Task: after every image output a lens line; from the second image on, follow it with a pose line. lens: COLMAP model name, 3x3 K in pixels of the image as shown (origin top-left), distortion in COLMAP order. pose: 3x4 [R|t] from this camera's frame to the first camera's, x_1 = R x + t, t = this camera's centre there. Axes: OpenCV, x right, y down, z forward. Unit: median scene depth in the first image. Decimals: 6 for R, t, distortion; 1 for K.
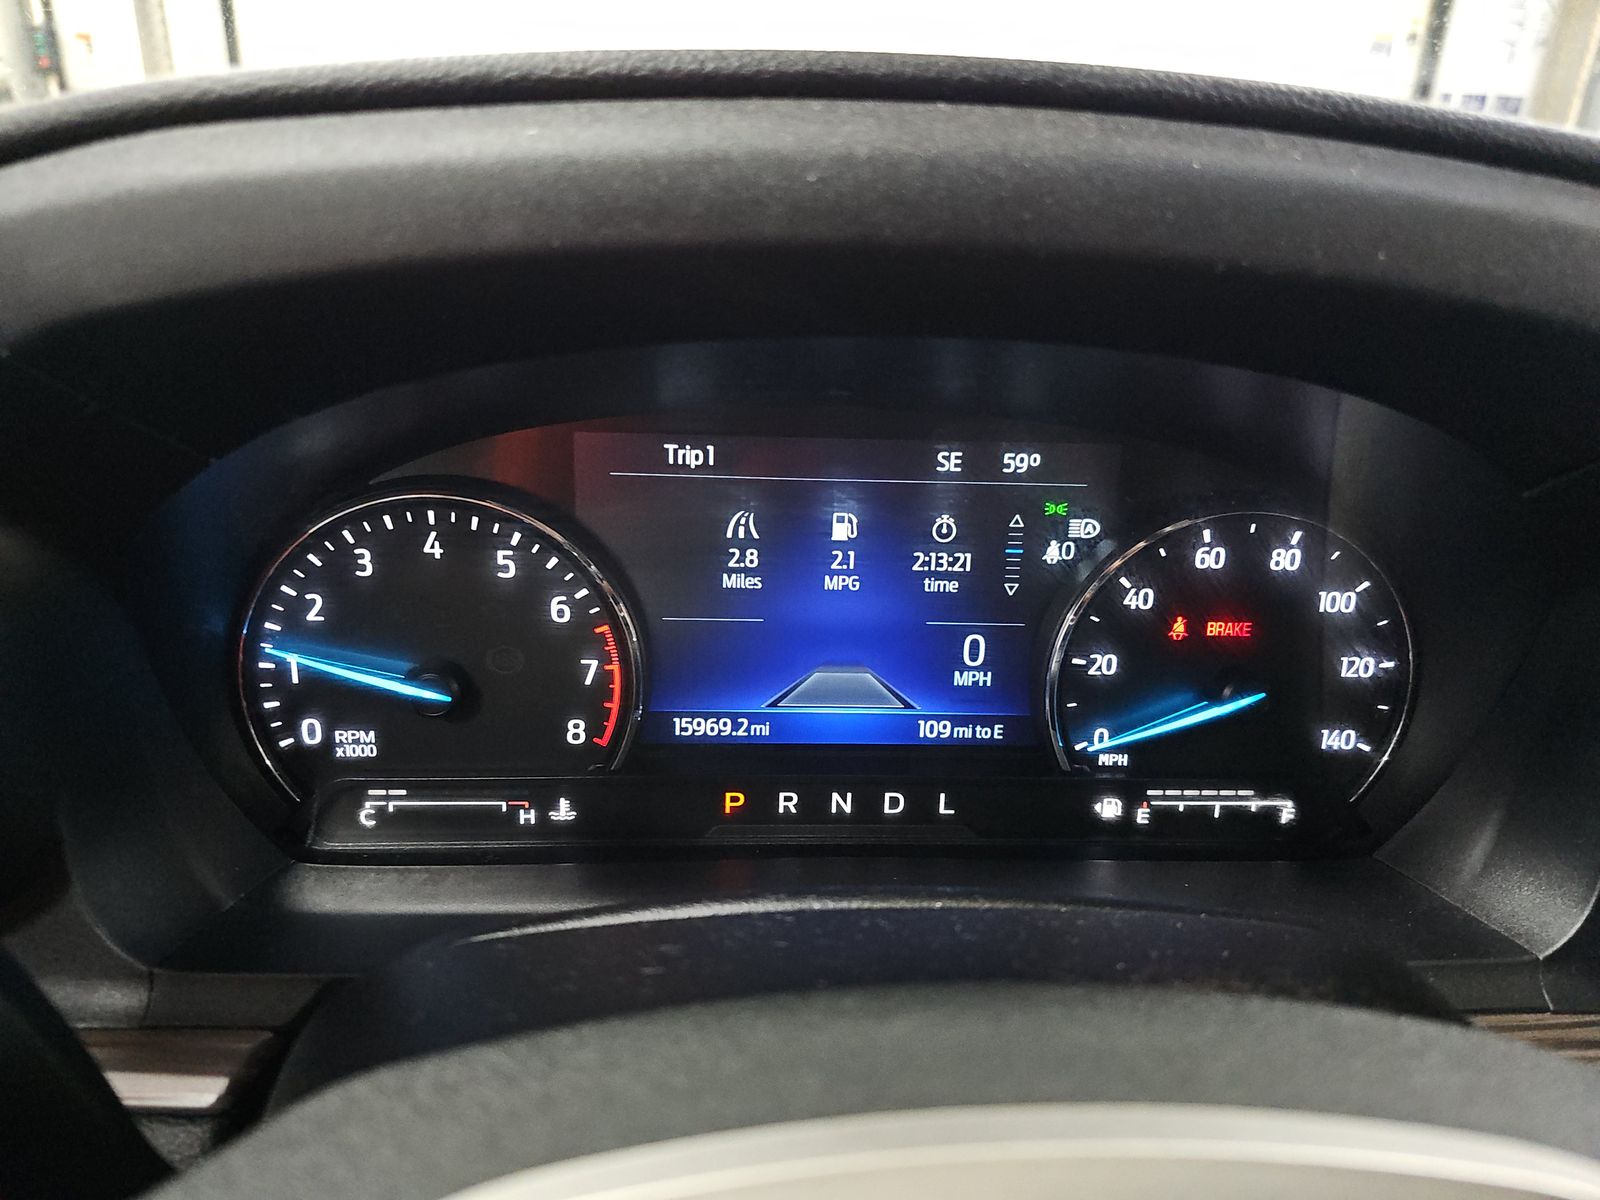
lens RADIAL K [[1047.4, 0, 790.9], [0, 1047.4, 593.4], [0, 0, 1]] dist [0.052117, -0.045462]
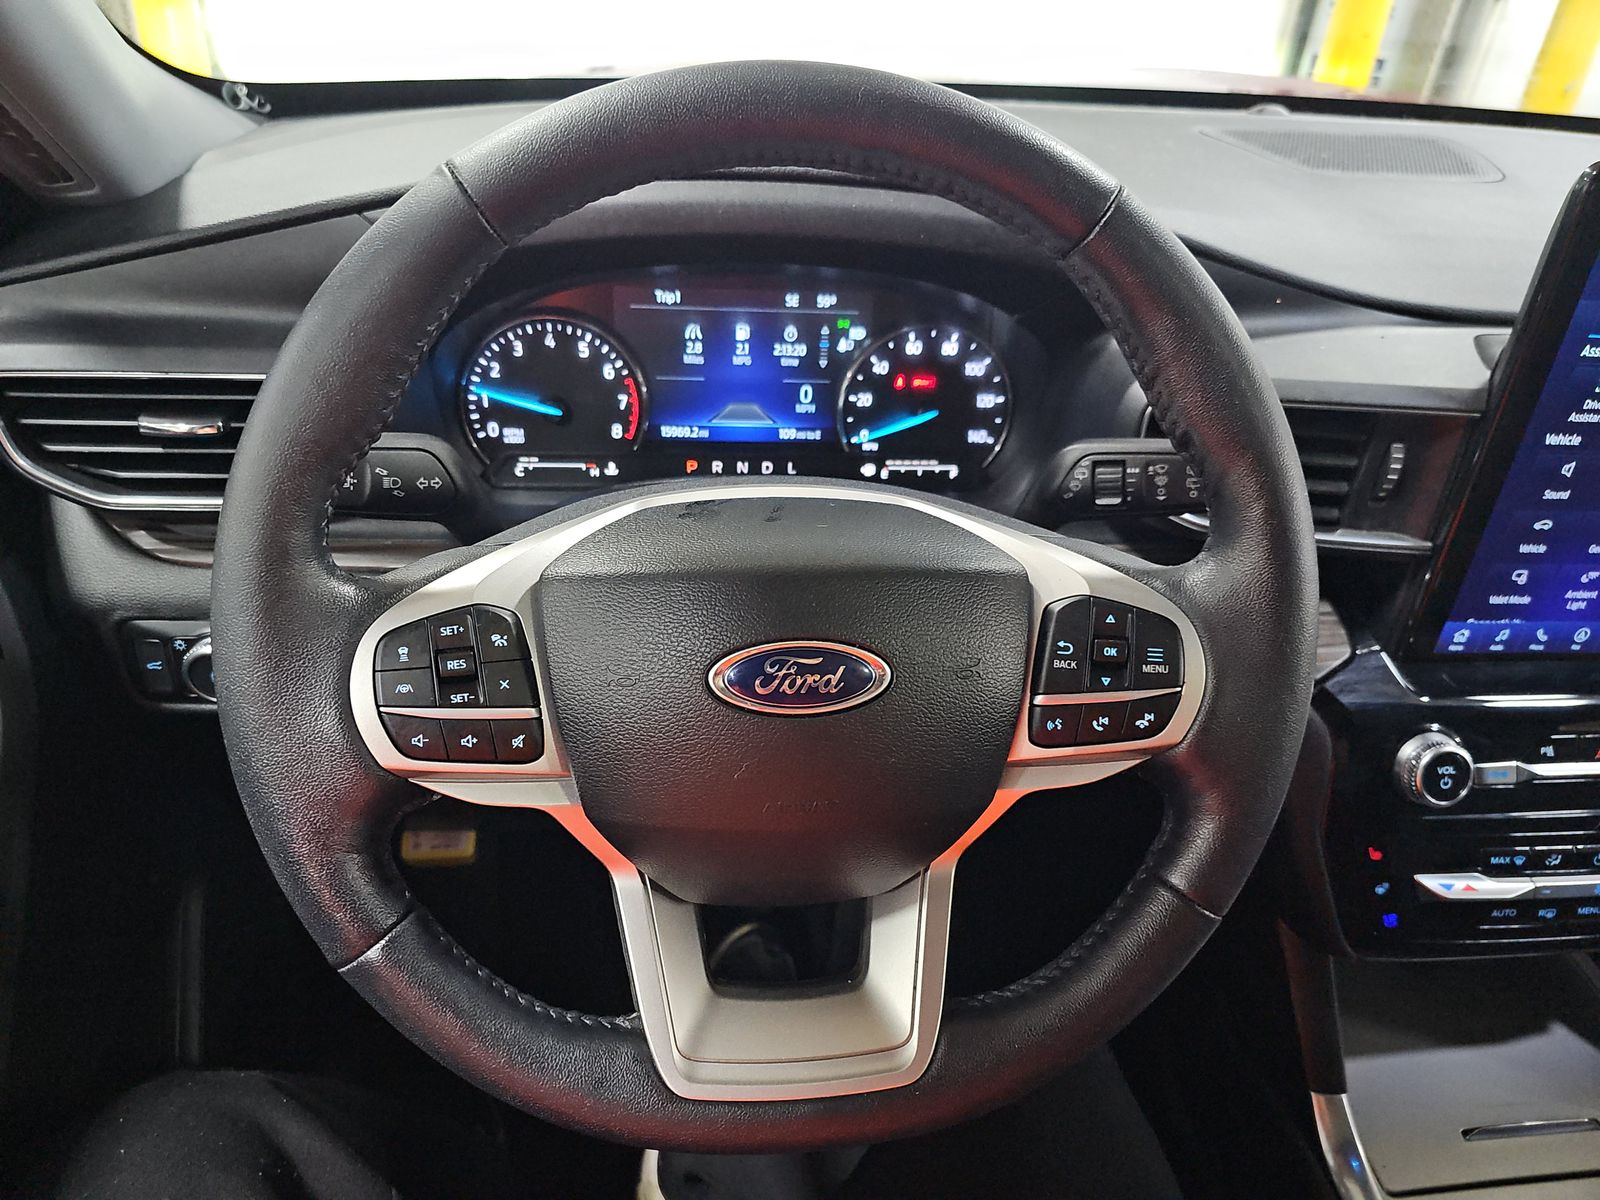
lens RADIAL K [[1047.4, 0, 790.9], [0, 1047.4, 593.4], [0, 0, 1]] dist [0.052117, -0.045462]
pose [[0.998102, -0.011292, 0.060538, 0.015143], [-0.000011, 0.983013, 0.183538, 0.063214], [-0.061582, -0.183190, 0.981147, -1.155398]]
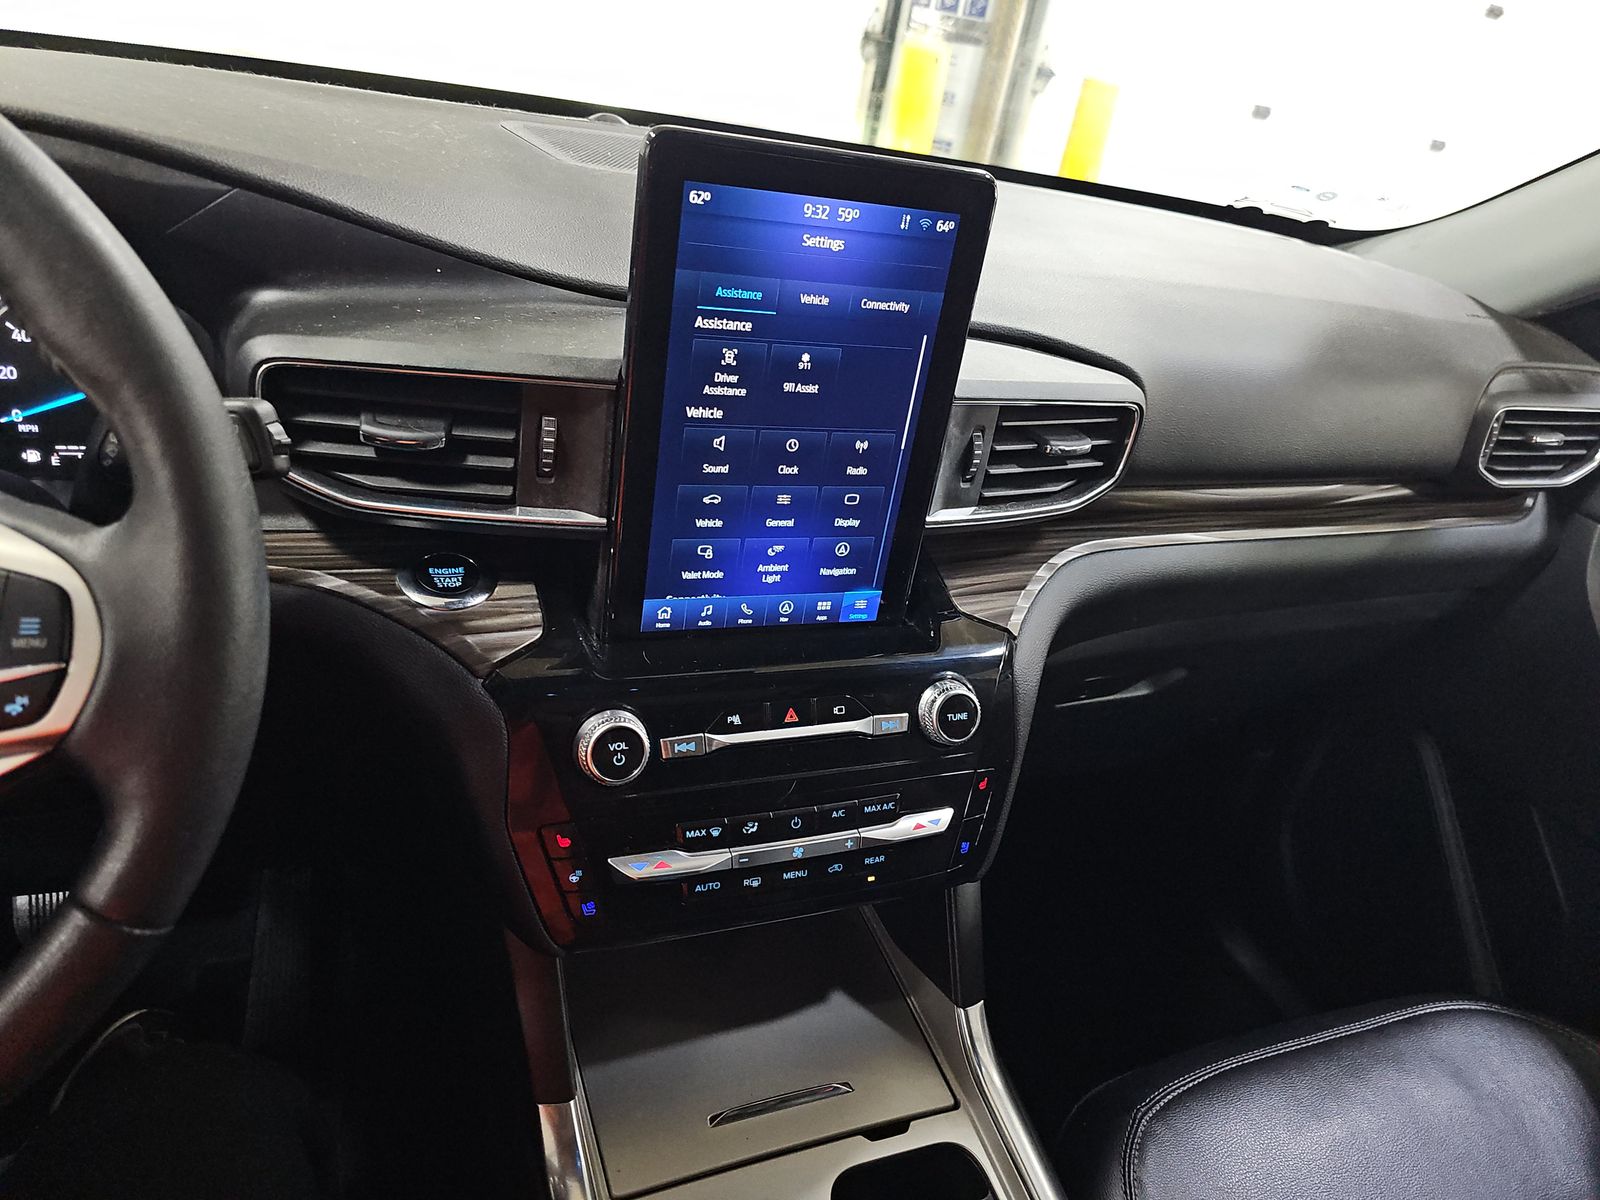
lens RADIAL K [[1038.0, 0, 800.0], [0, 1038.0, 600.0], [0, 0, 1]] dist [0.073332, -0.075583]
pose [[0.946962, -0.049739, 0.317474, 1.006287], [0.003796, 0.989611, 0.143720, 0.200969], [-0.321324, -0.134892, 0.937313, -1.210324]]
